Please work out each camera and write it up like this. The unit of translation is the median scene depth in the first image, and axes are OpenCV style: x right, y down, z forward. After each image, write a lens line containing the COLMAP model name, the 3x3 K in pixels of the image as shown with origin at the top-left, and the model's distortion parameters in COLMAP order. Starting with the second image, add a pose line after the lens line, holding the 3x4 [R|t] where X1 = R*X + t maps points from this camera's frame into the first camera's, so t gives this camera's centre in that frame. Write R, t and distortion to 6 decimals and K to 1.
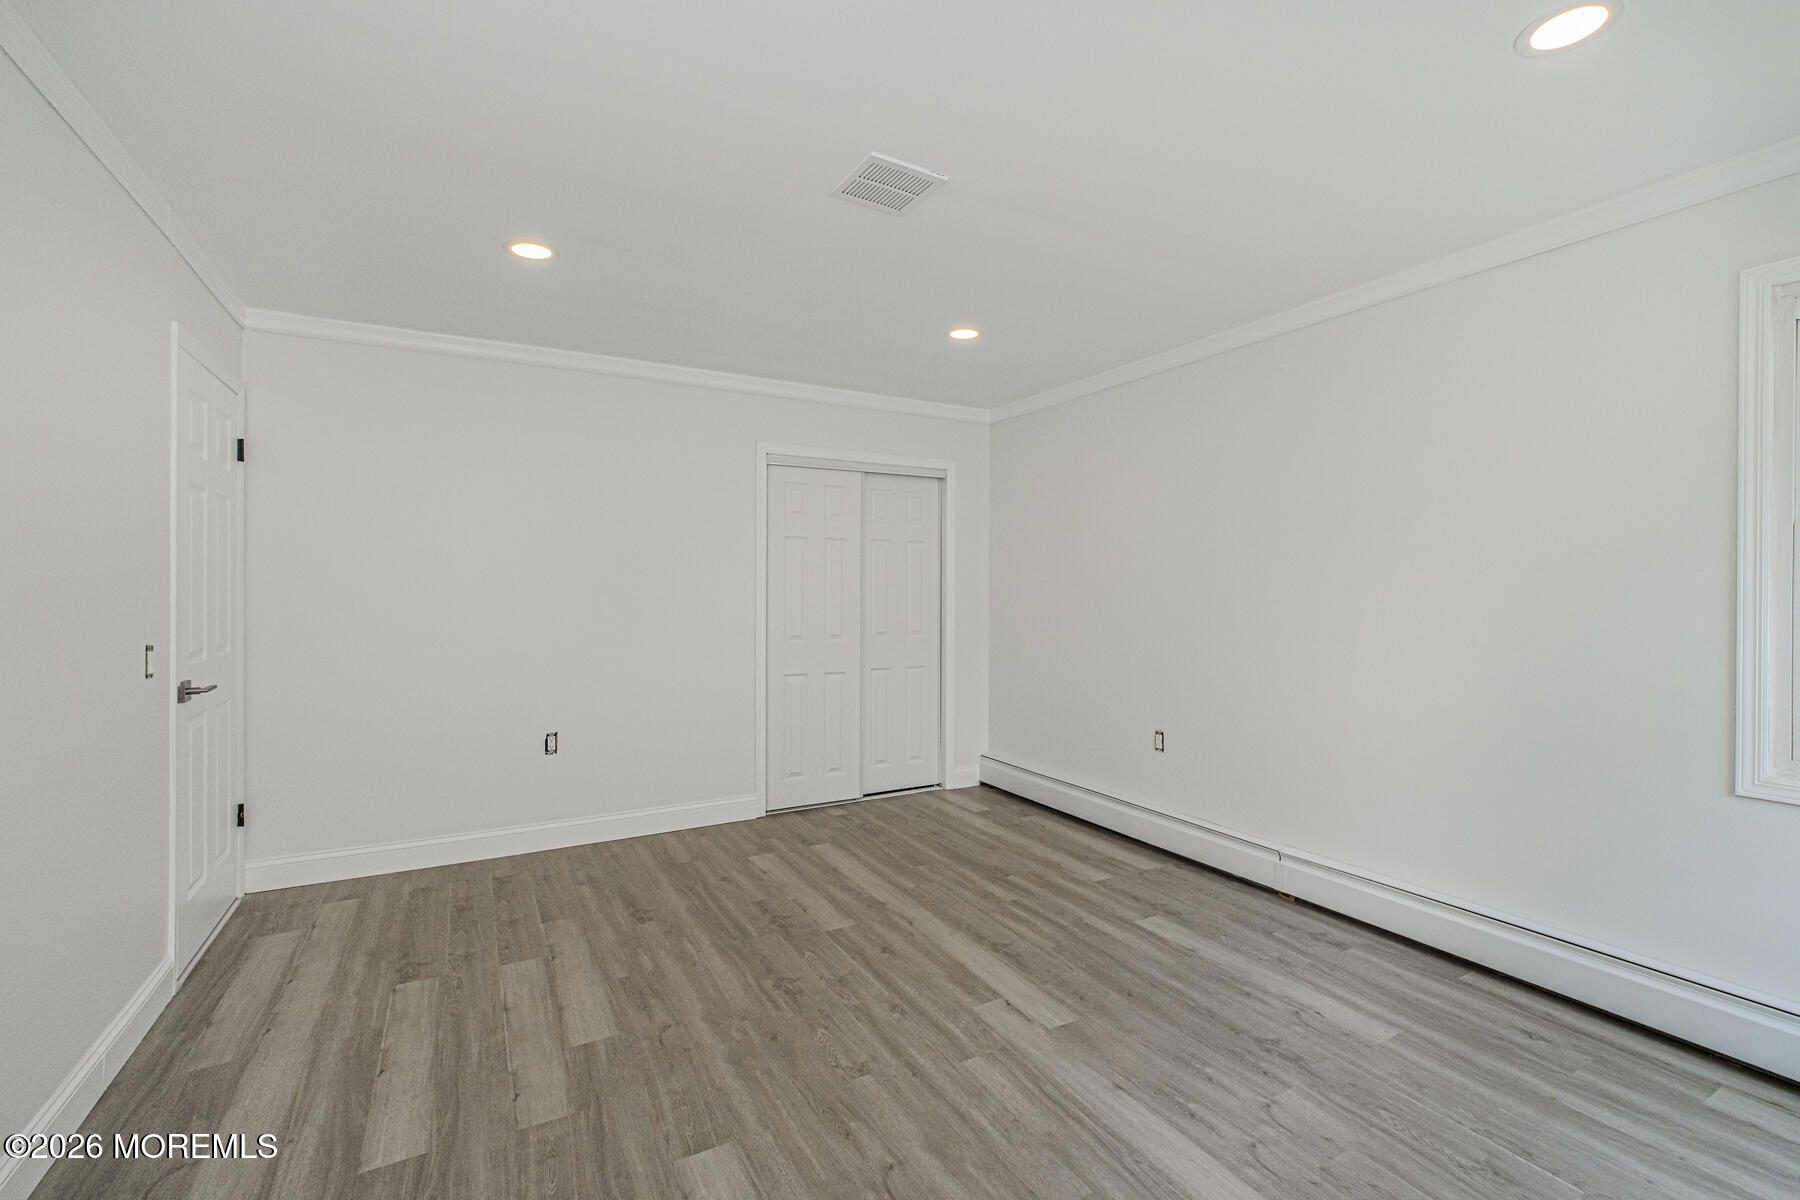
lens RADIAL K [[772.7, 0, 896.6], [0, 772.7, 597.3], [0, 0, 1]] dist [-0.000273, -0.000038]
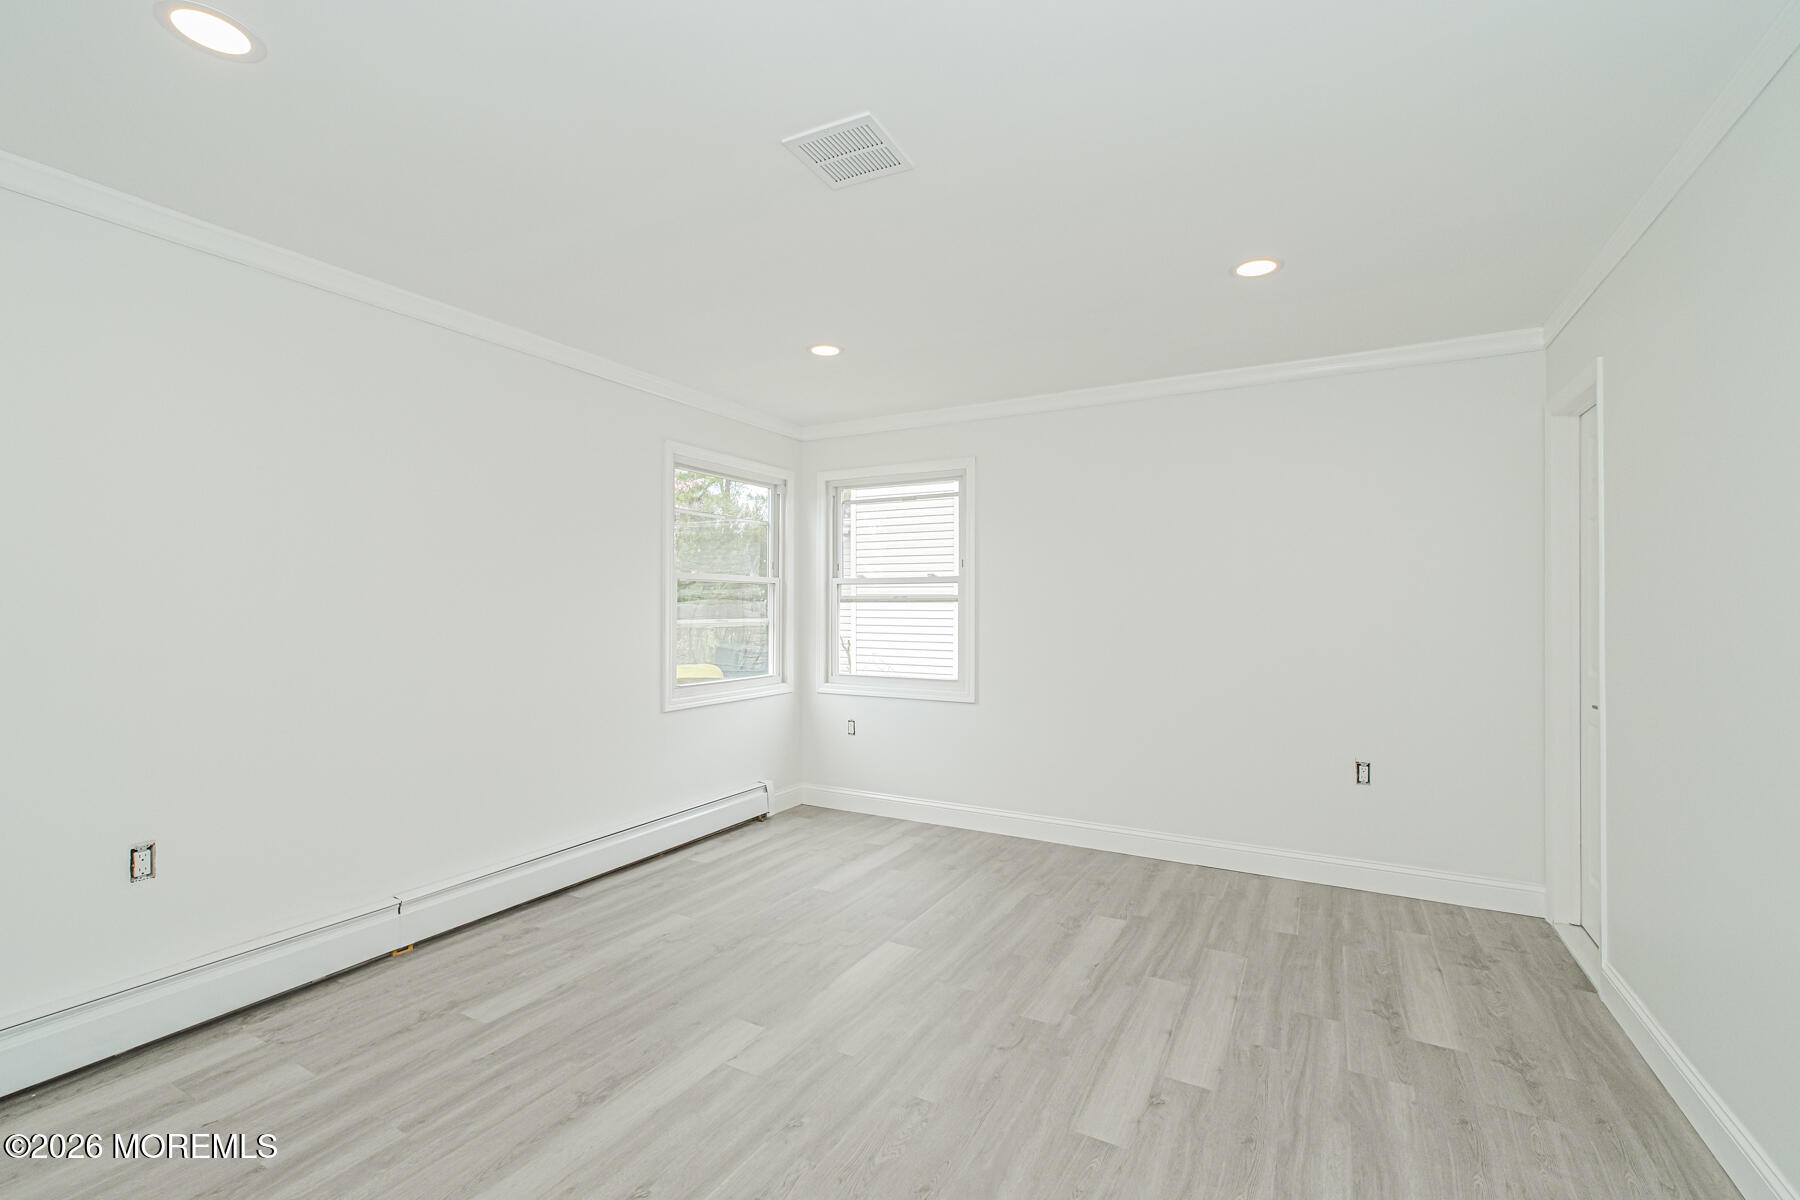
lens RADIAL K [[772.7, 0, 896.6], [0, 772.7, 597.3], [0, 0, 1]] dist [-0.000273, -0.000038]
pose [[-0.523181, 0.007588, 0.852188, -0.654239], [0.006510, 0.999967, -0.004907, -0.013272], [-0.852197, 0.002980, -0.523213, 1.157633]]
